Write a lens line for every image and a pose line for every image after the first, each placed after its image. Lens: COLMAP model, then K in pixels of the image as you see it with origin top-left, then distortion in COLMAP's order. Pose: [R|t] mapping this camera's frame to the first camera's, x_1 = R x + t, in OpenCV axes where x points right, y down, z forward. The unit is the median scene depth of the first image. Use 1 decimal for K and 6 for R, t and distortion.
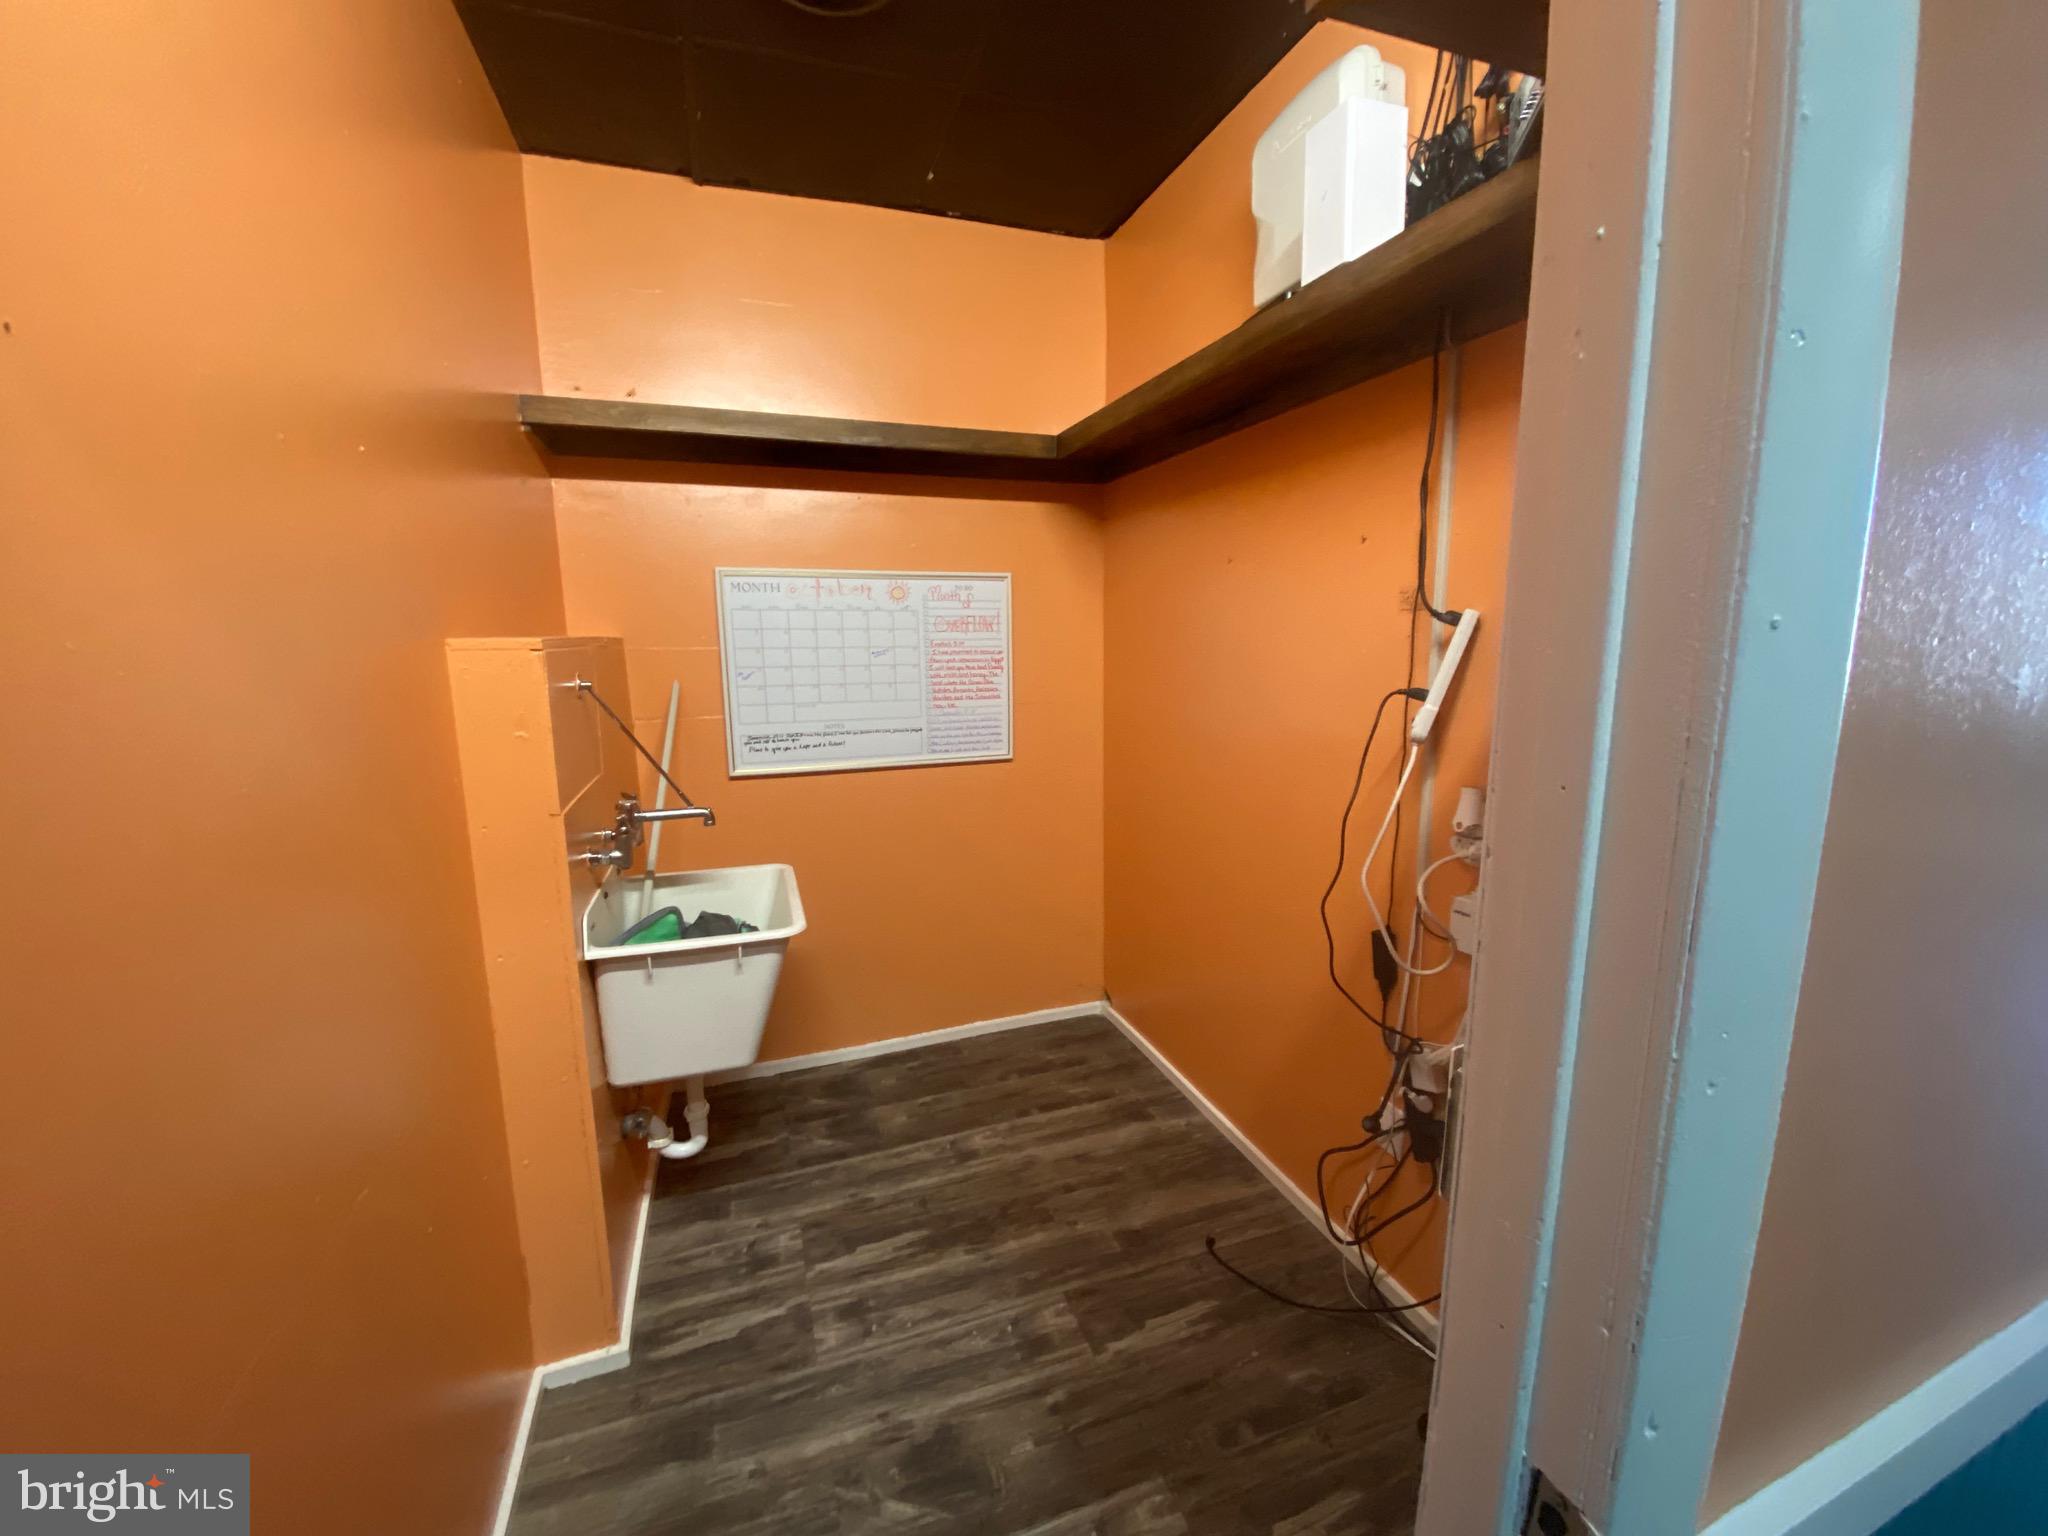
lens RADIAL K [[829.2, 0, 1016.6], [0, 829.2, 774.5], [0, 0, 1]] dist [0.034837, -0.028028]
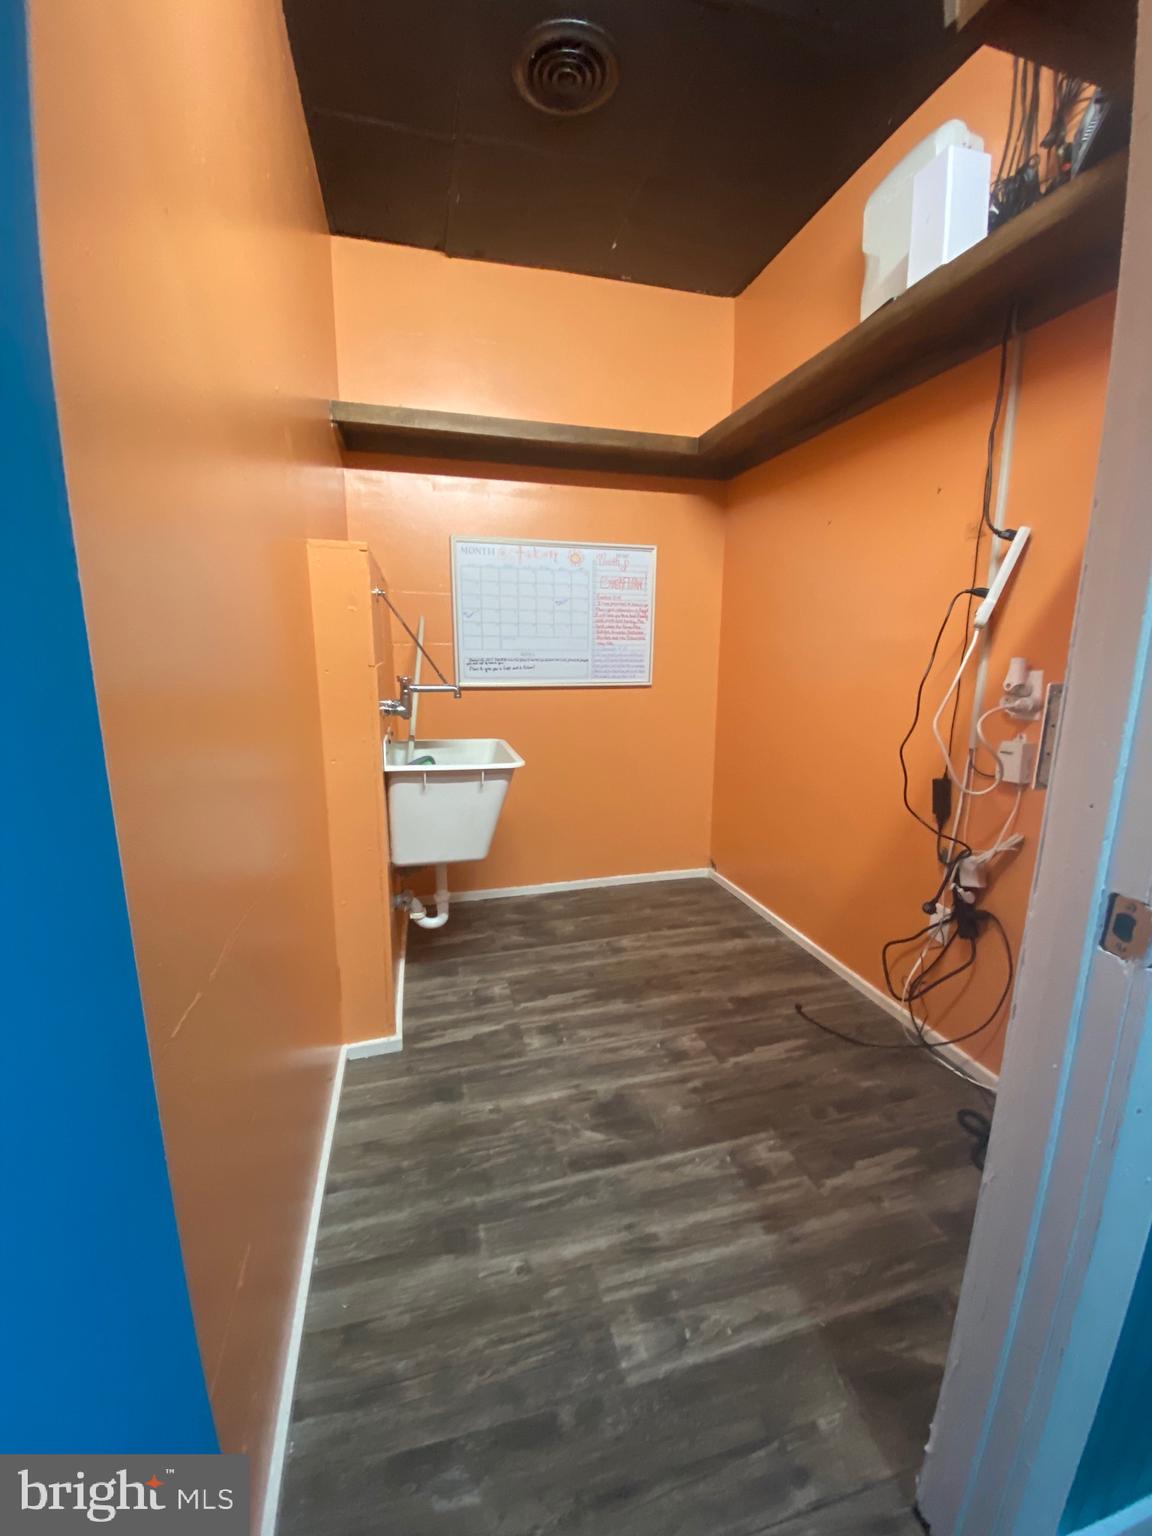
lens RADIAL K [[619.1, 0, 576.0], [0, 619.1, 768.0], [0, 0, 1]] dist [0.038249, -0.027397]
pose [[0.997111, 0.029909, -0.069828, -0.087072], [-0.028457, 0.999359, 0.021706, 0.161784], [0.070432, -0.019656, 0.997323, -0.068156]]
